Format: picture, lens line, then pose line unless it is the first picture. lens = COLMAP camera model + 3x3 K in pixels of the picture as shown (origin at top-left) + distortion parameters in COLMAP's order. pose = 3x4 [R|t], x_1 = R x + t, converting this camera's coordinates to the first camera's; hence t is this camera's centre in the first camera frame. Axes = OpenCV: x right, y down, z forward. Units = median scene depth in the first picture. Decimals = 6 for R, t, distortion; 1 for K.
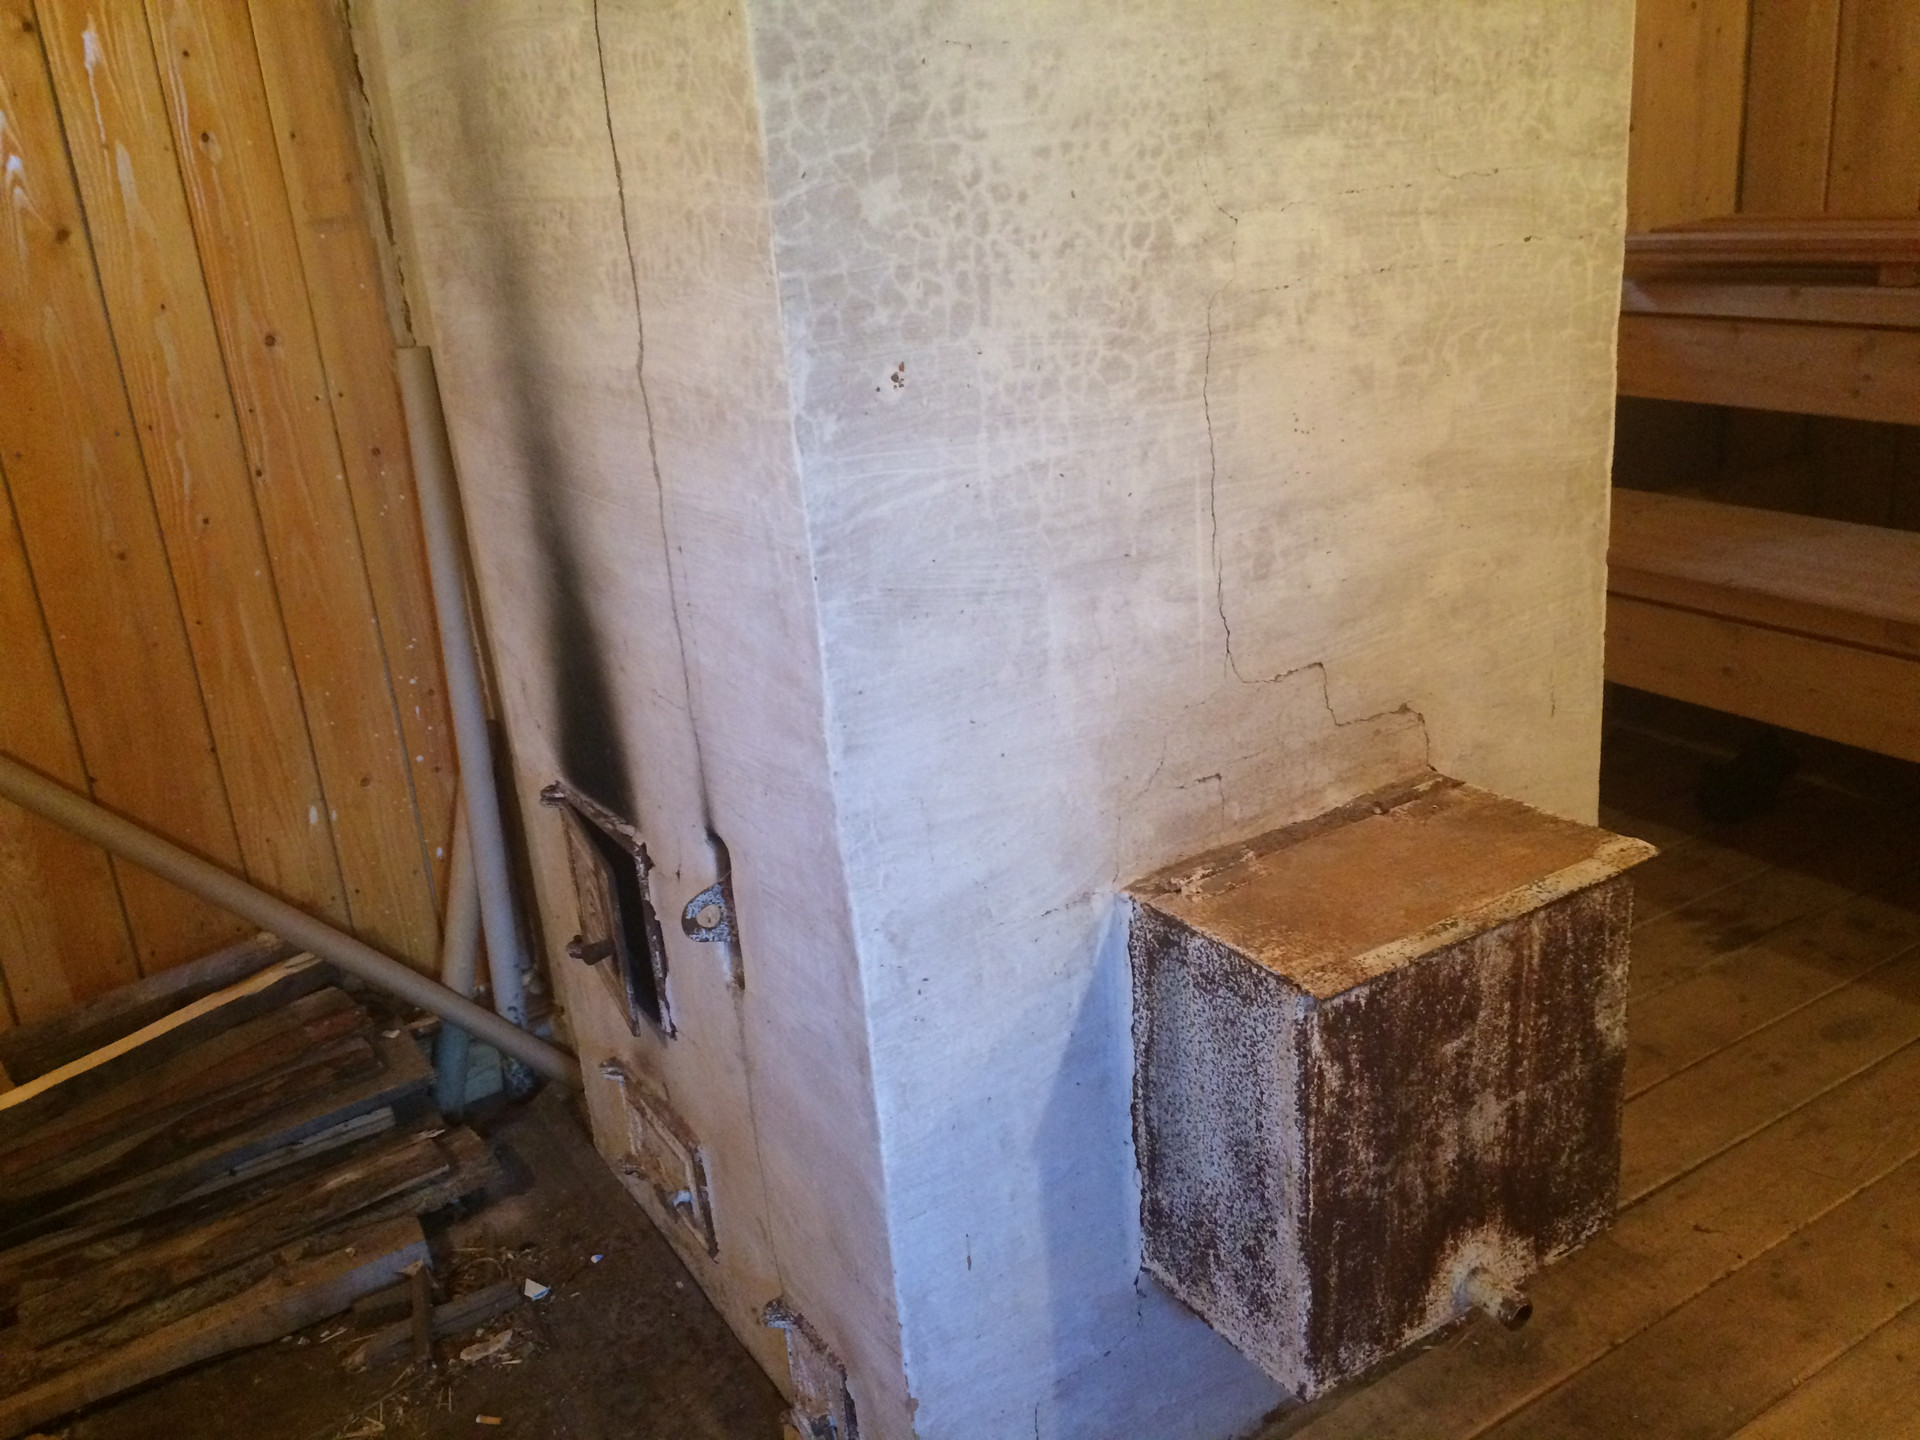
lens RADIAL K [[1658.0, 0, 962.1], [0, 1658.0, 732.4], [0, 0, 1]] dist [0.075654, -0.107482]
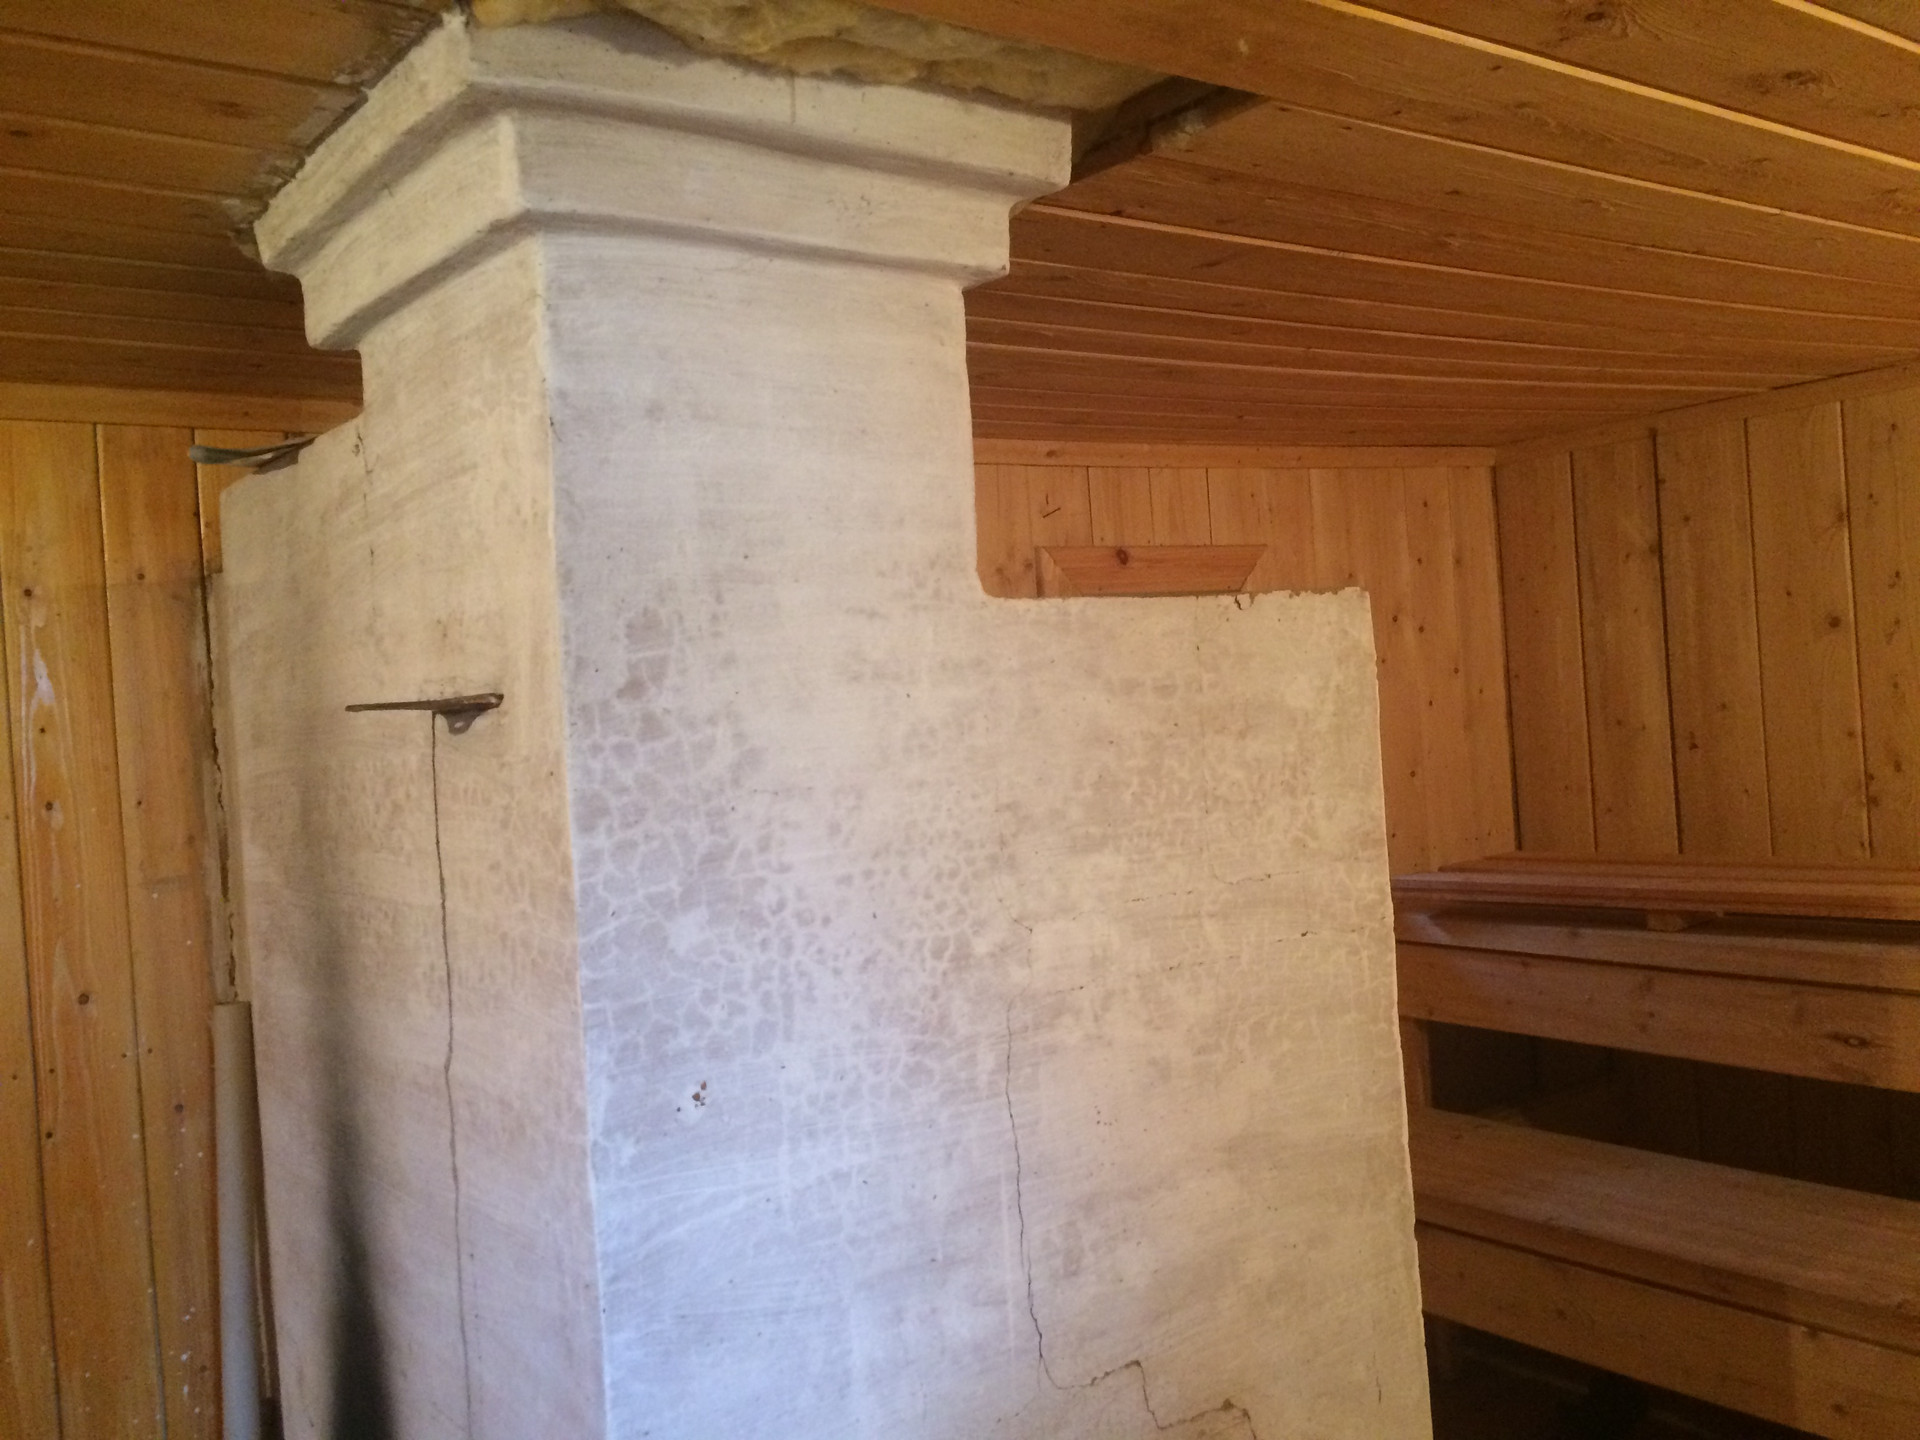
lens RADIAL K [[1658.0, 0, 965.2], [0, 1658.0, 717.7], [0, 0, 1]] dist [0.075654, -0.107482]
pose [[0.996434, 0.013721, 0.083252, 0.029342], [0.015084, 0.941827, -0.335758, -0.072072], [-0.083016, 0.335817, 0.938262, -0.038965]]
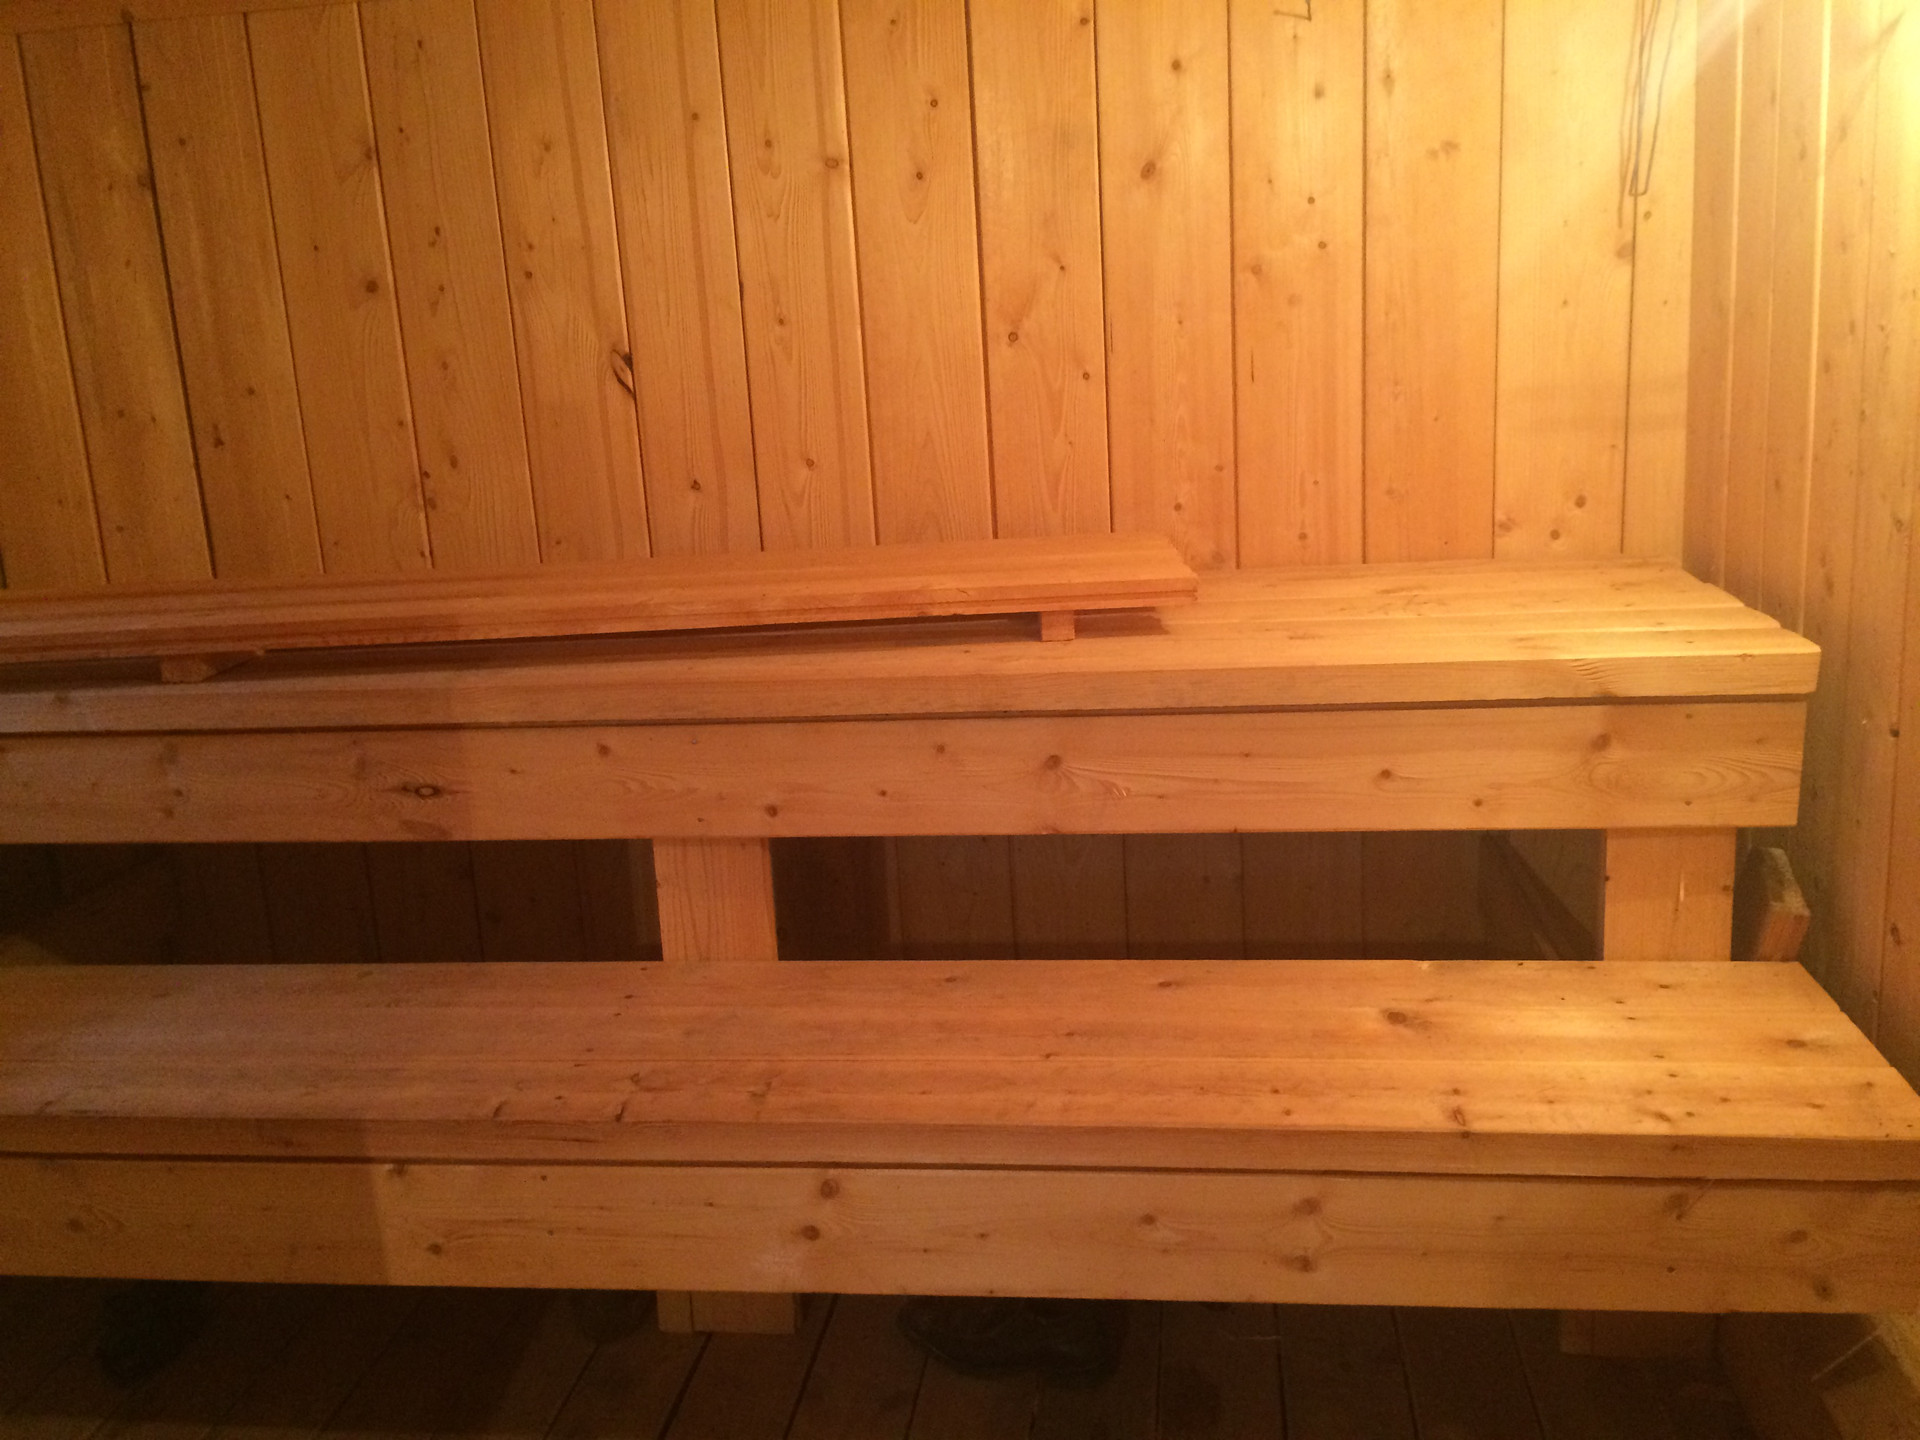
lens RADIAL K [[1658.0, 0, 963.5], [0, 1658.0, 725.3], [0, 0, 1]] dist [0.075654, -0.107482]
pose [[0.634437, -0.125682, 0.762688, 0.312863], [0.261342, 0.963464, -0.058629, -0.180299], [-0.727454, 0.236519, 0.644104, 0.372171]]
